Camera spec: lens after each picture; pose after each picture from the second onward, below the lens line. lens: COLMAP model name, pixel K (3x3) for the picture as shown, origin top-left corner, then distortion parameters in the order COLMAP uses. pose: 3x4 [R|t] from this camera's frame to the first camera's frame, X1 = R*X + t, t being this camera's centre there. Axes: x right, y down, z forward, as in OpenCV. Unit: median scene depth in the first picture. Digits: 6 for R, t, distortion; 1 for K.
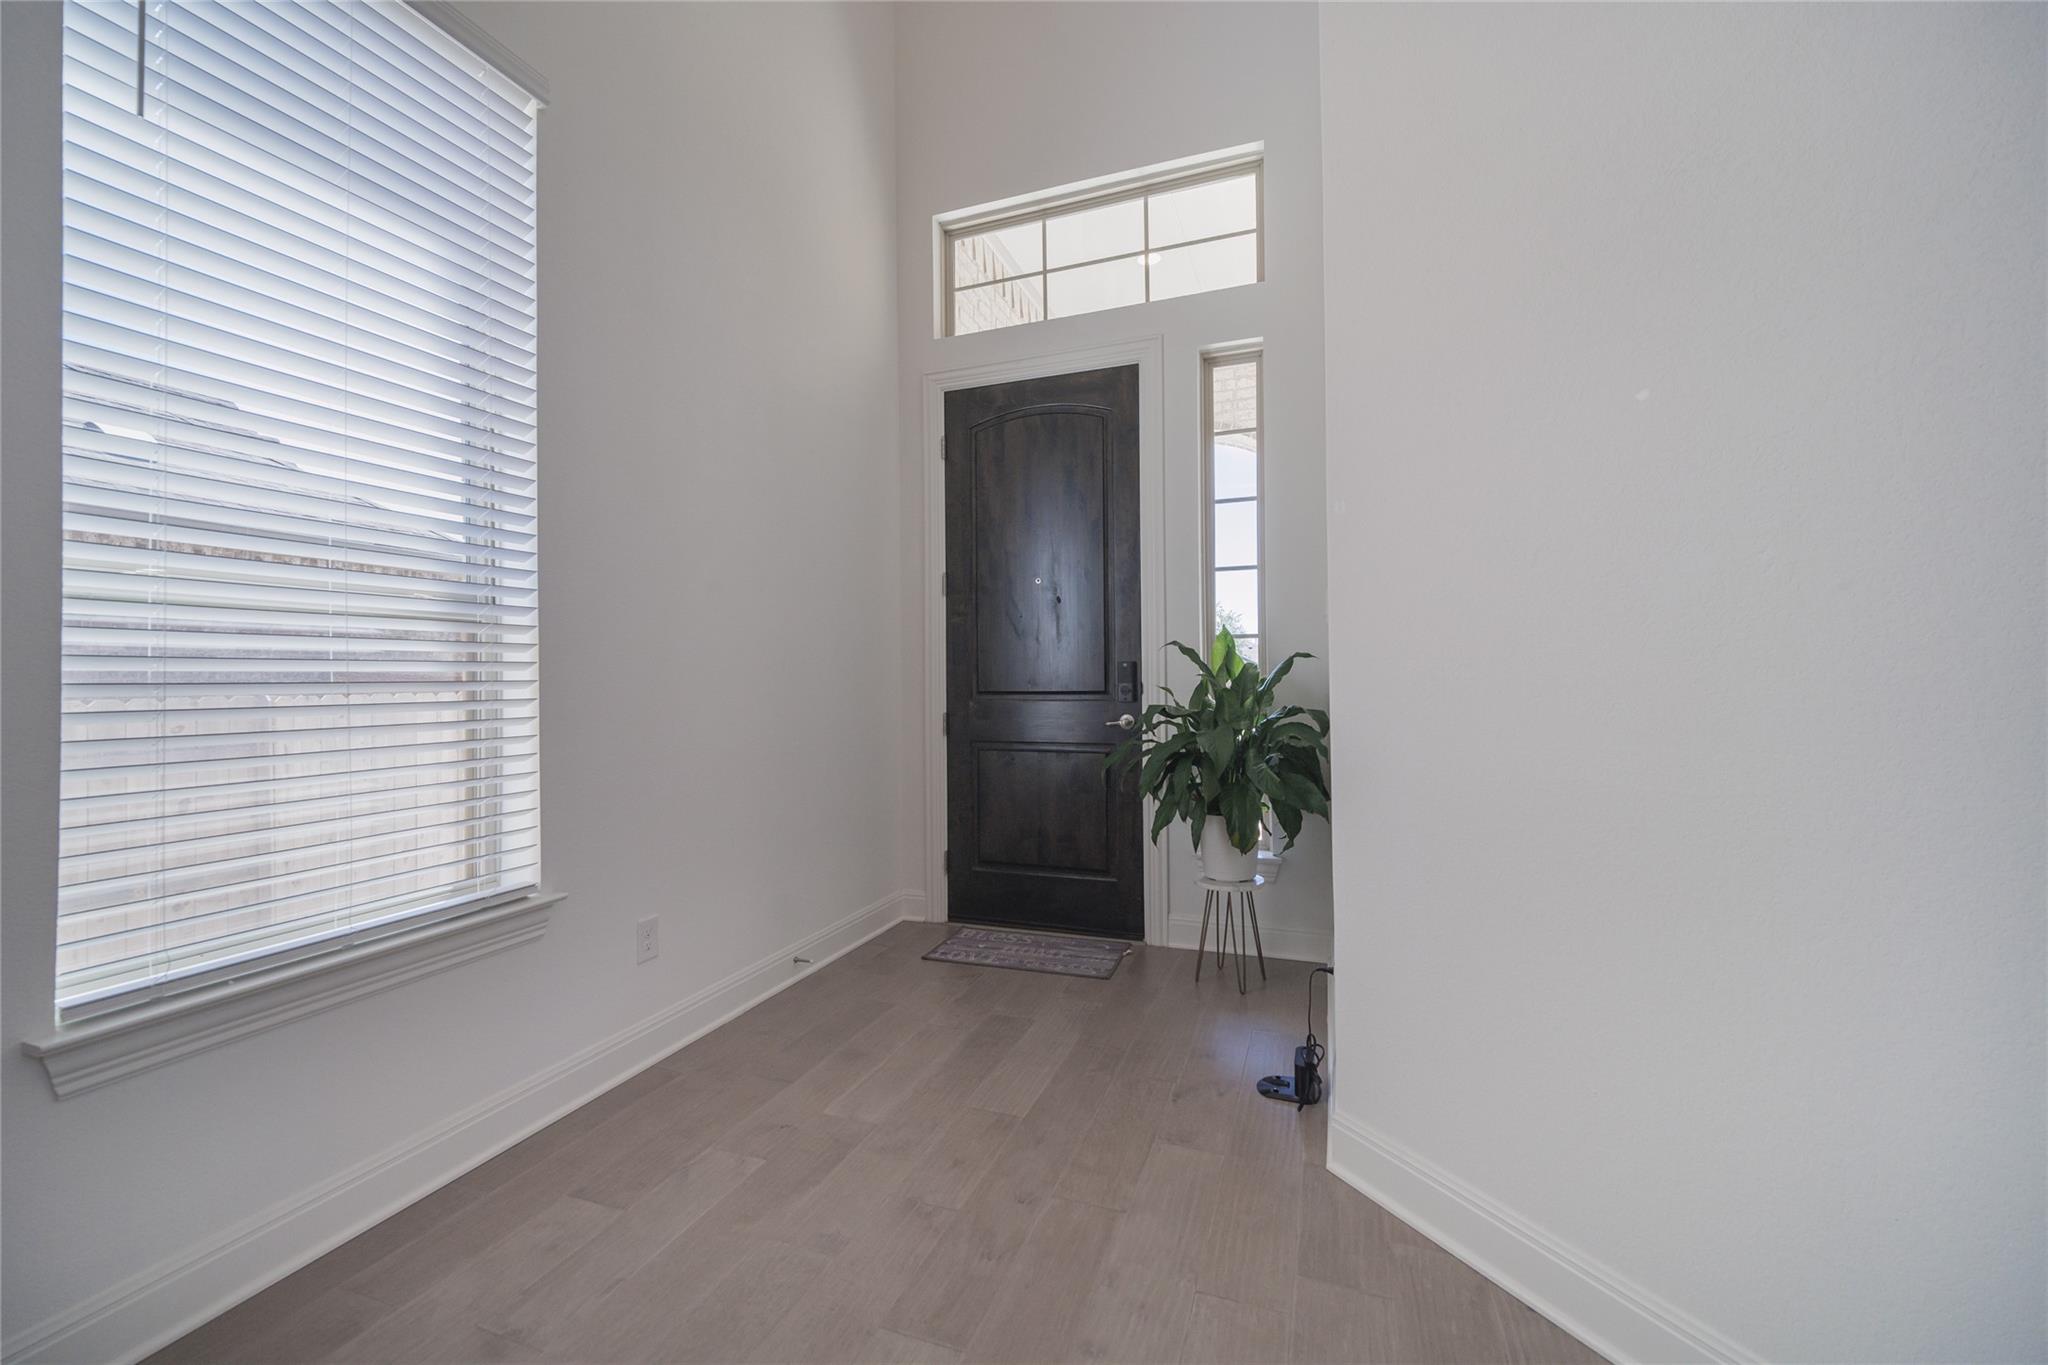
lens RADIAL K [[856.6, 0, 1007.1], [0, 856.6, 669.2], [0, 0, 1]] dist [0.026923, -0.016759]
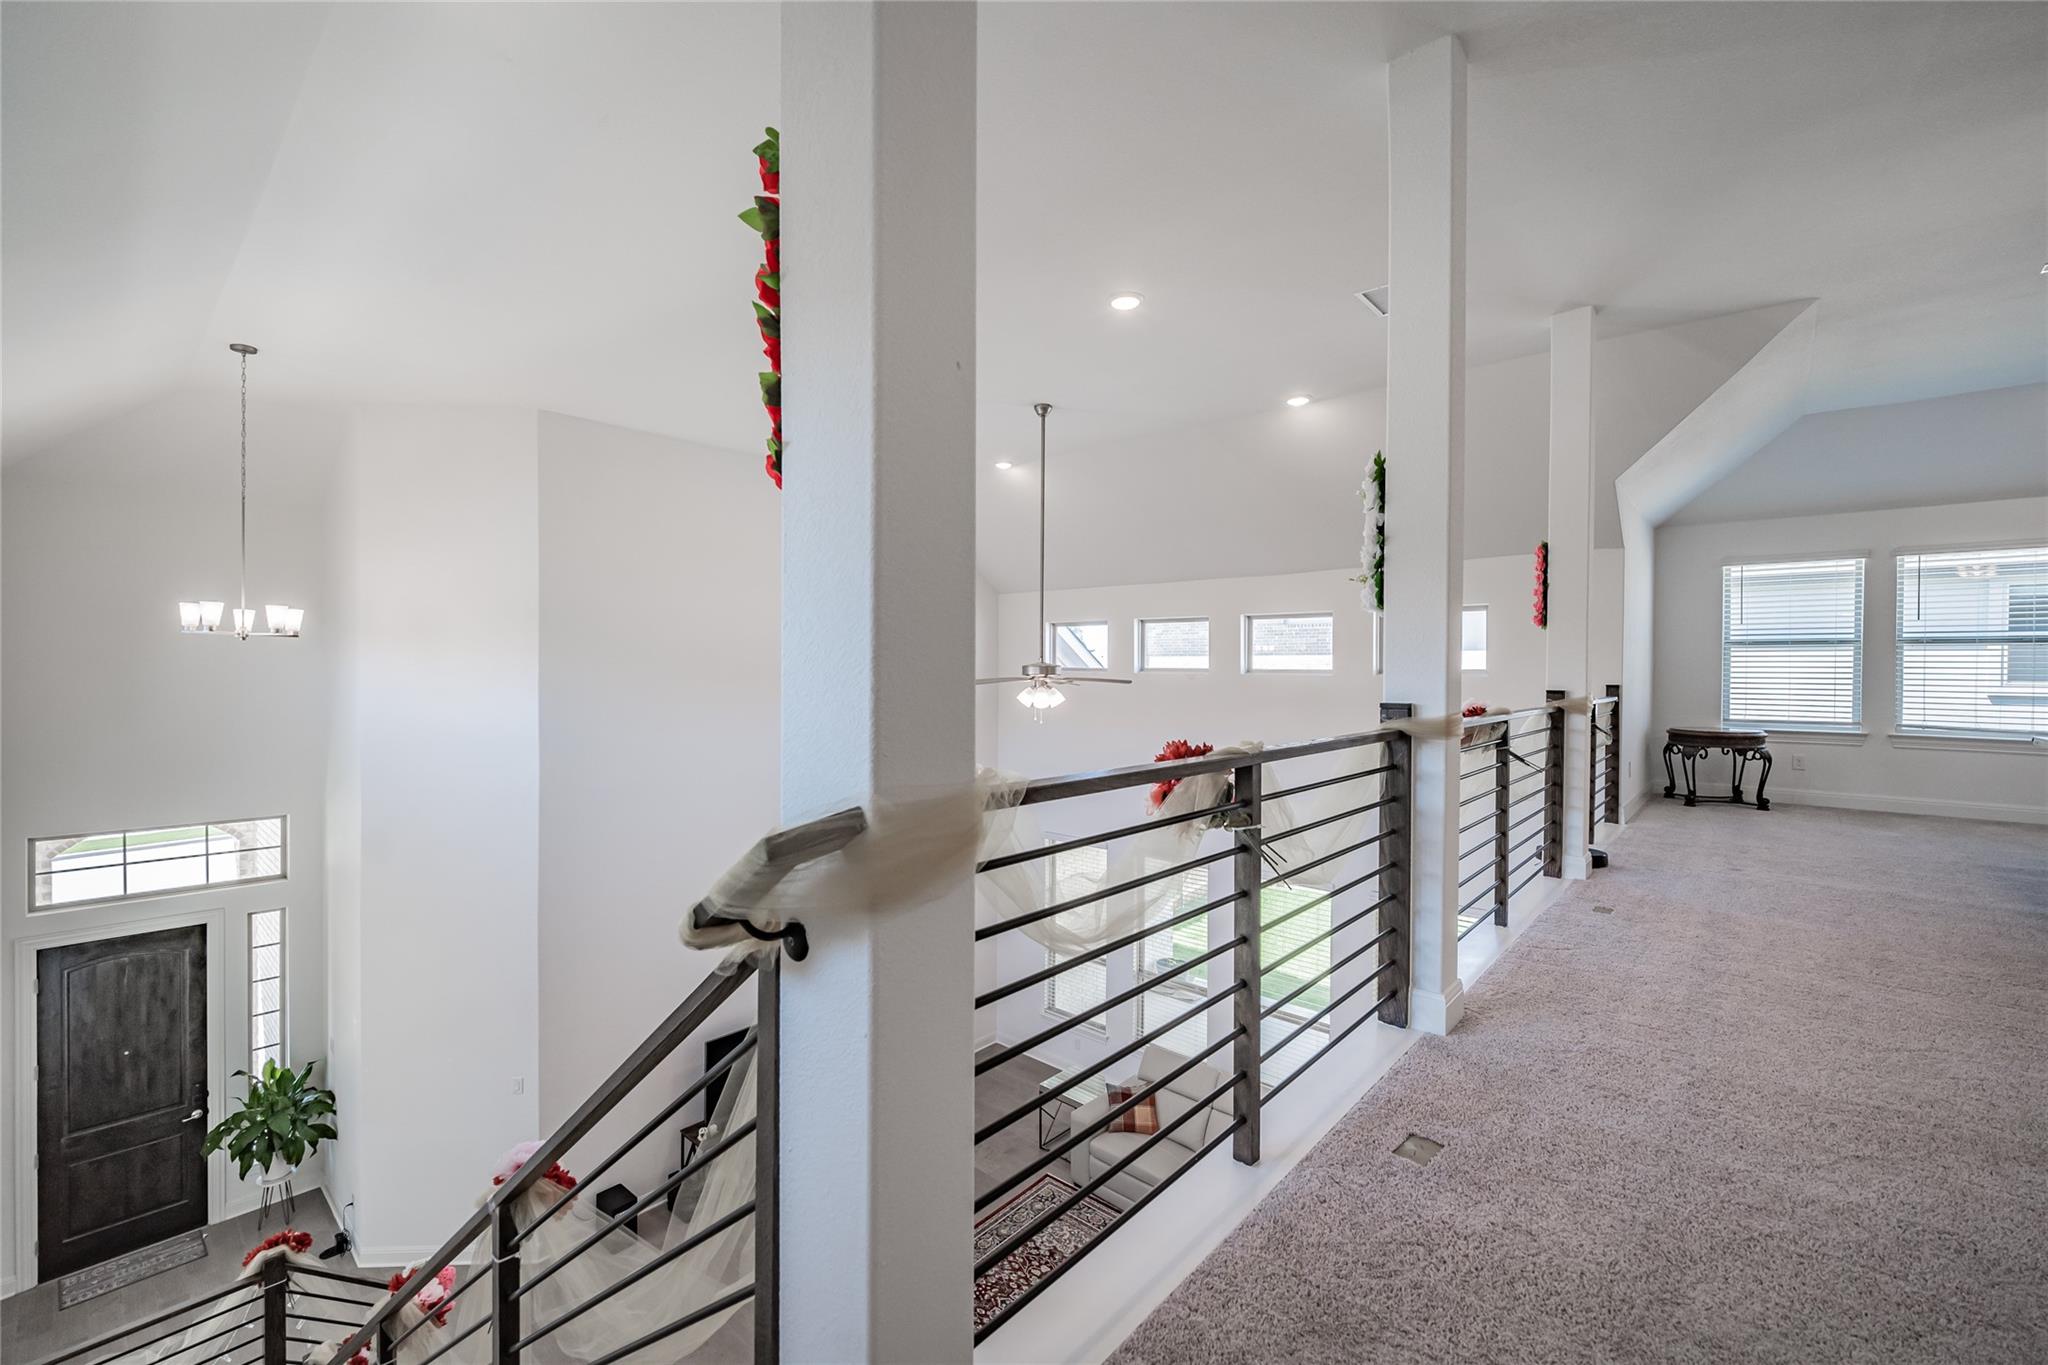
lens RADIAL K [[856.6, 0, 1007.1], [0, 856.6, 669.2], [0, 0, 1]] dist [0.026923, -0.016759]
pose [[0.345971, 0.002837, 0.938241, -1.018367], [-0.015433, 0.999877, 0.002667, -0.940916], [-0.938118, -0.015402, 0.345972, -1.289988]]
